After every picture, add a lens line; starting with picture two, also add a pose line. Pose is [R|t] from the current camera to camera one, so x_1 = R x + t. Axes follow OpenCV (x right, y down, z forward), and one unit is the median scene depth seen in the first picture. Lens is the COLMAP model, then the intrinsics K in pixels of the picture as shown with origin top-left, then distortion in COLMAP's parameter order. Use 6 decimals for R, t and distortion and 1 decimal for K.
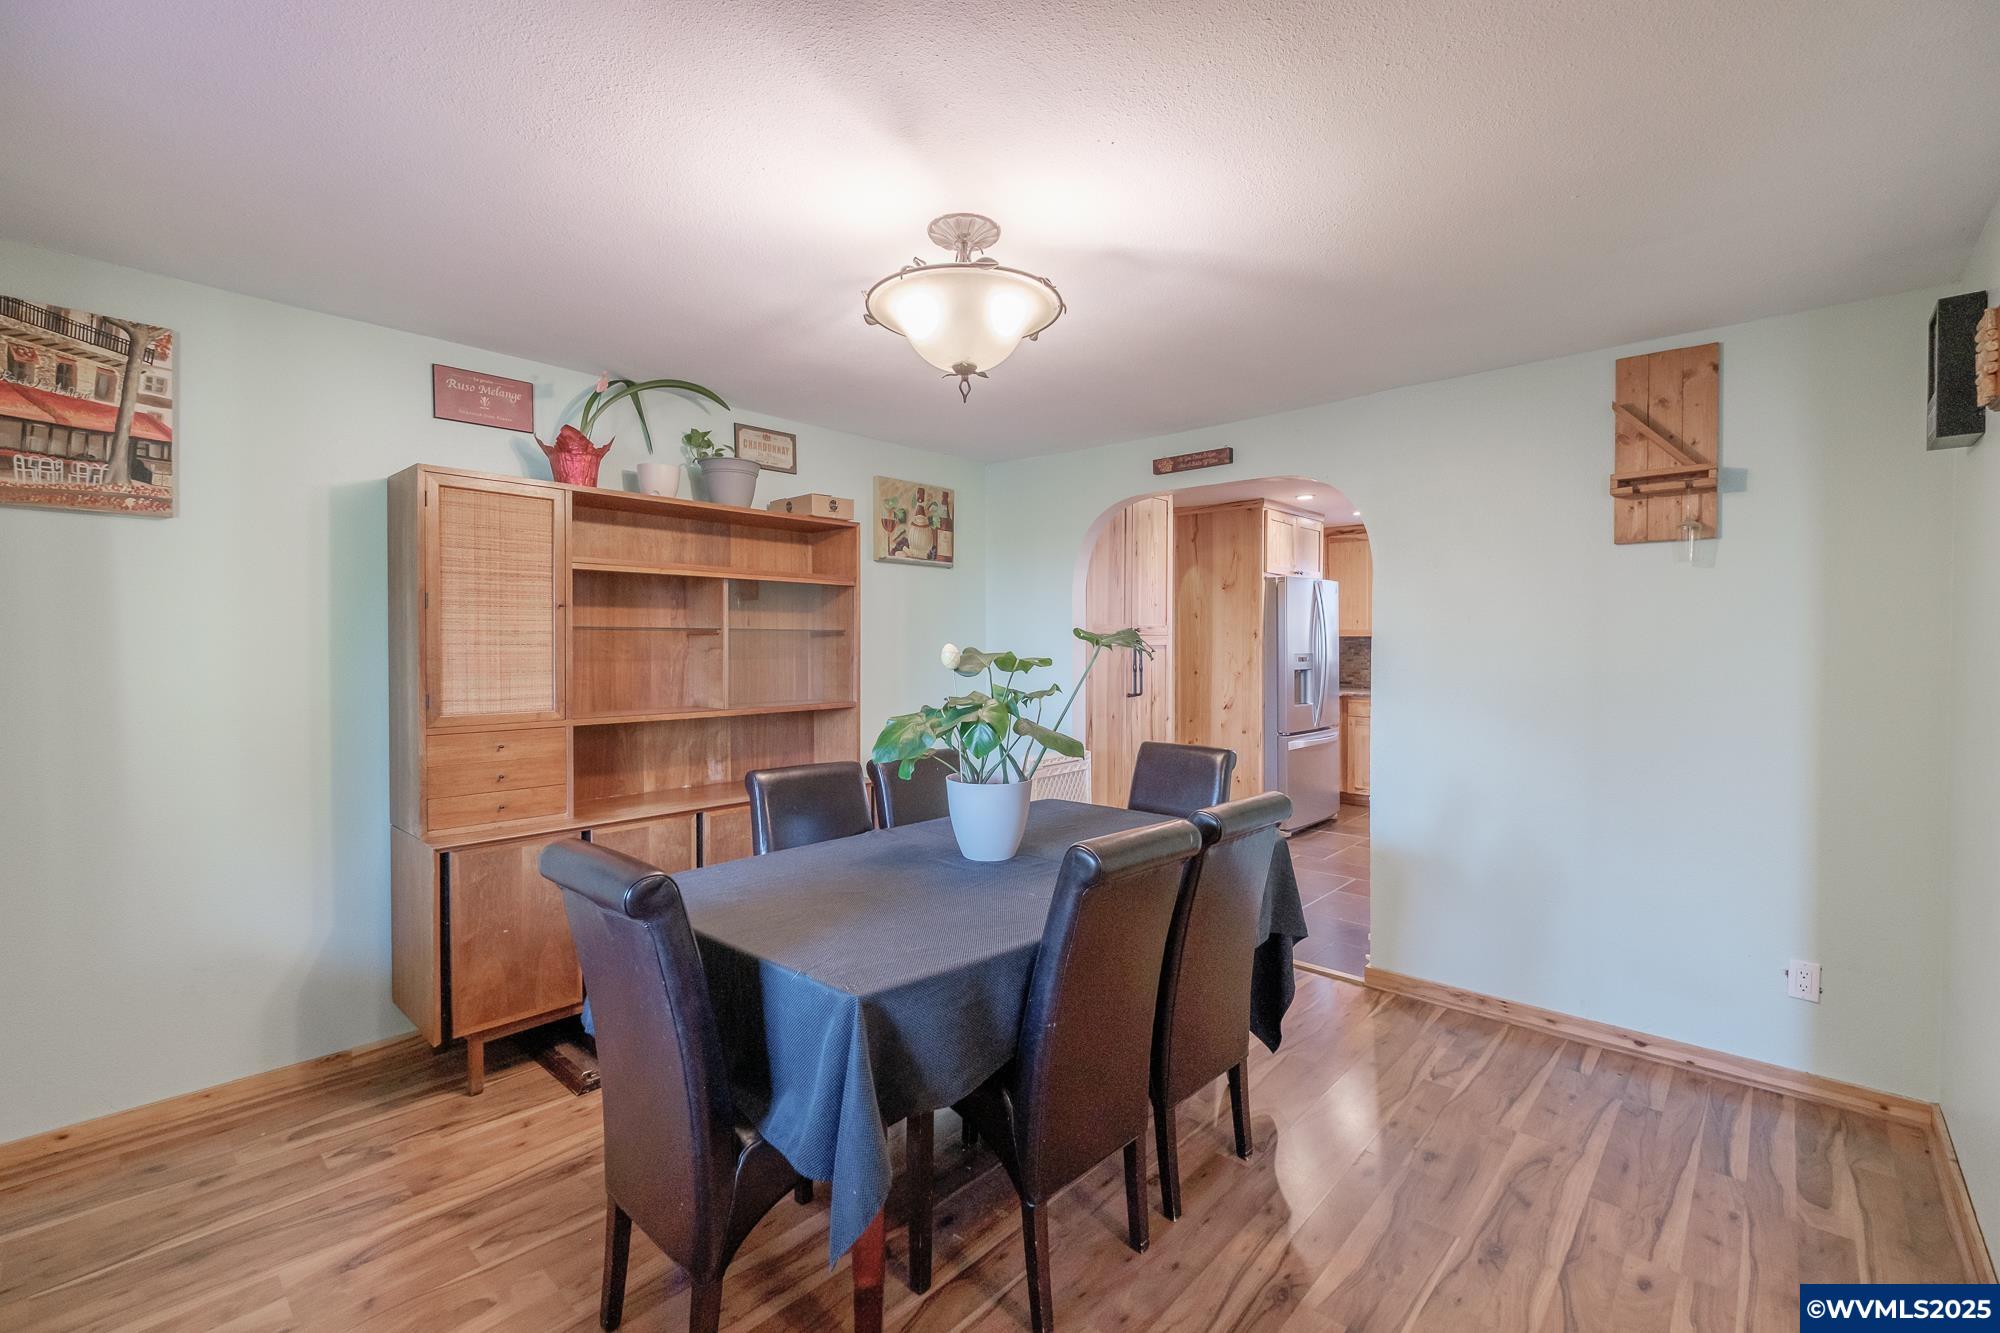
lens RADIAL K [[861.8, 0, 997.0], [0, 861.8, 662.0], [0, 0, 1]] dist [-0.001812, -0.000718]
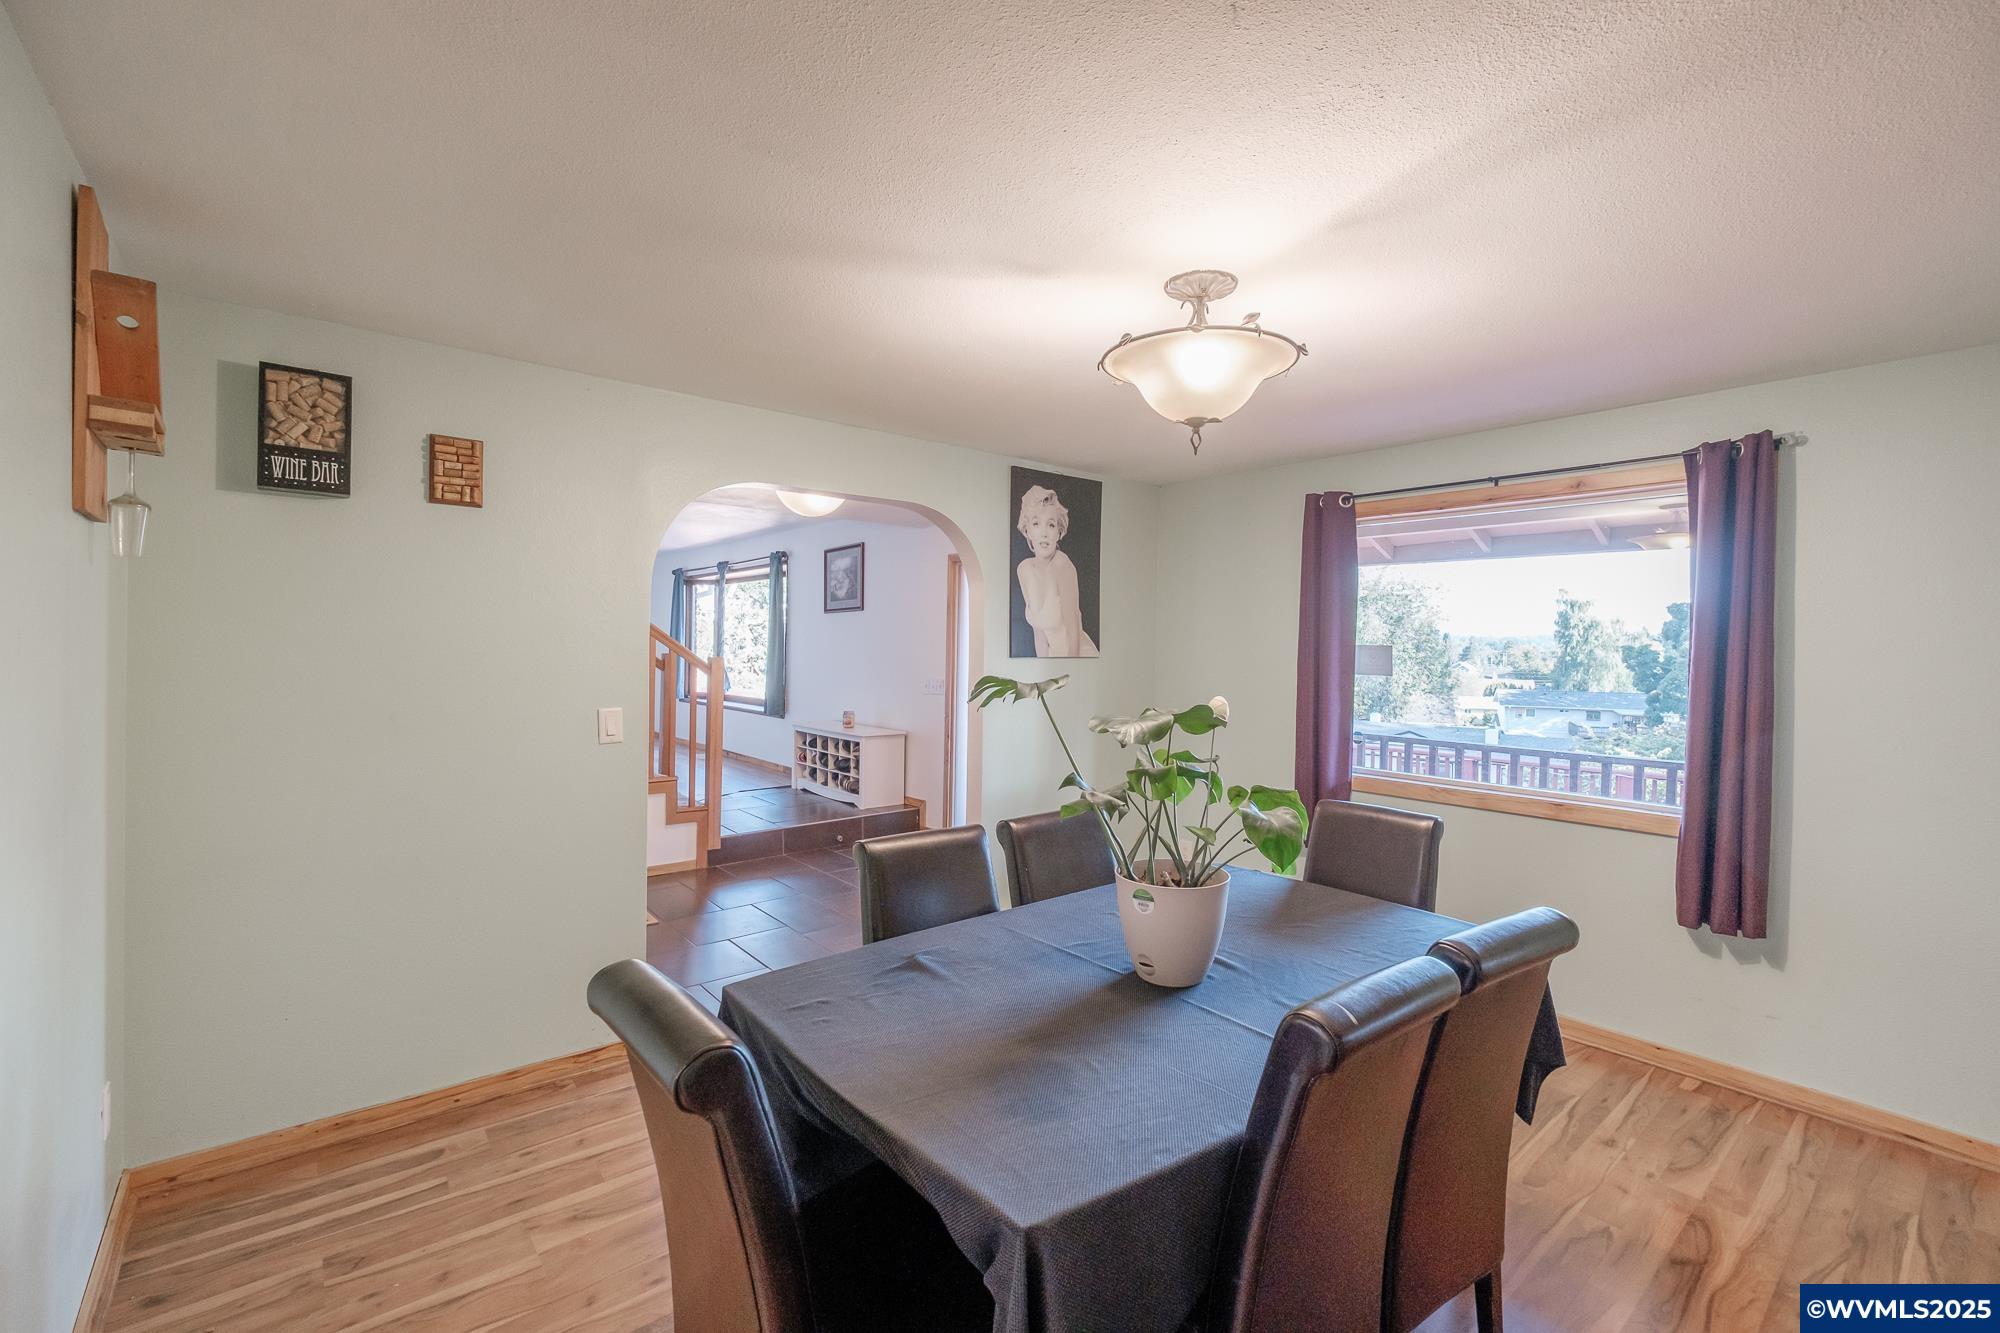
lens RADIAL K [[861.8, 0, 1001.1], [0, 861.8, 664.9], [0, 0, 1]] dist [-0.001812, -0.000718]
pose [[-0.992555, -0.016132, 0.120722, 0.057784], [-0.013051, 0.999570, 0.026263, -0.069269], [-0.121094, 0.024492, -0.992339, 1.869956]]
